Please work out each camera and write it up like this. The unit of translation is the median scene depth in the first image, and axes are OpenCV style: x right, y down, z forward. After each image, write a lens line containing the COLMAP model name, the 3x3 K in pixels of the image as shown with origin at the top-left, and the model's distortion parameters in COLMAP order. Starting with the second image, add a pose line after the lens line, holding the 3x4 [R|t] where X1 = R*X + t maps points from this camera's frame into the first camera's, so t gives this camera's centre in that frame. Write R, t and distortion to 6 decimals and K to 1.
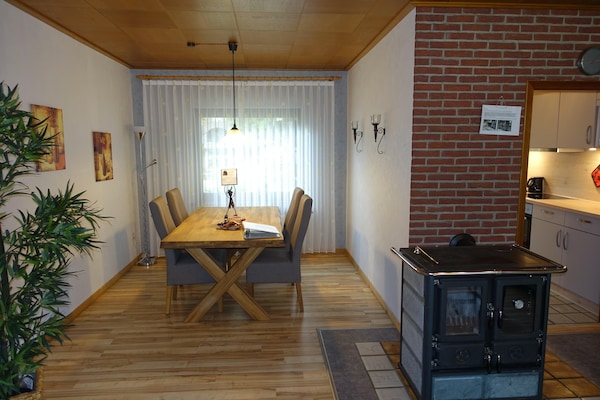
lens RADIAL K [[413.4, 0, 301.1], [0, 413.4, 199.2], [0, 0, 1]] dist [-0.002348, -0.001231]
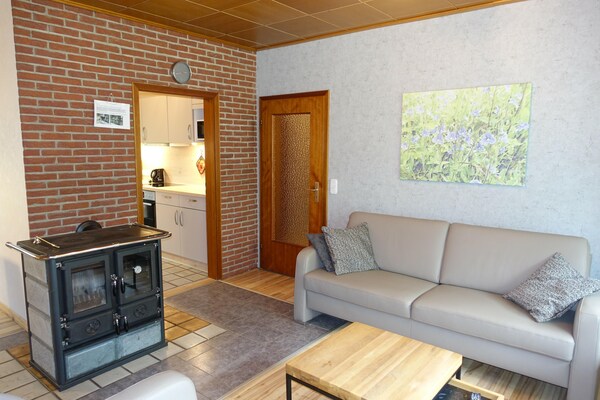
lens RADIAL K [[413.4, 0, 300.7], [0, 413.4, 199.0], [0, 0, 1]] dist [-0.002348, -0.001231]
pose [[0.683746, -0.086783, 0.724541, 0.003323], [0.087405, 0.995495, 0.036753, 0.038083], [-0.724466, 0.038198, 0.688251, -0.126572]]
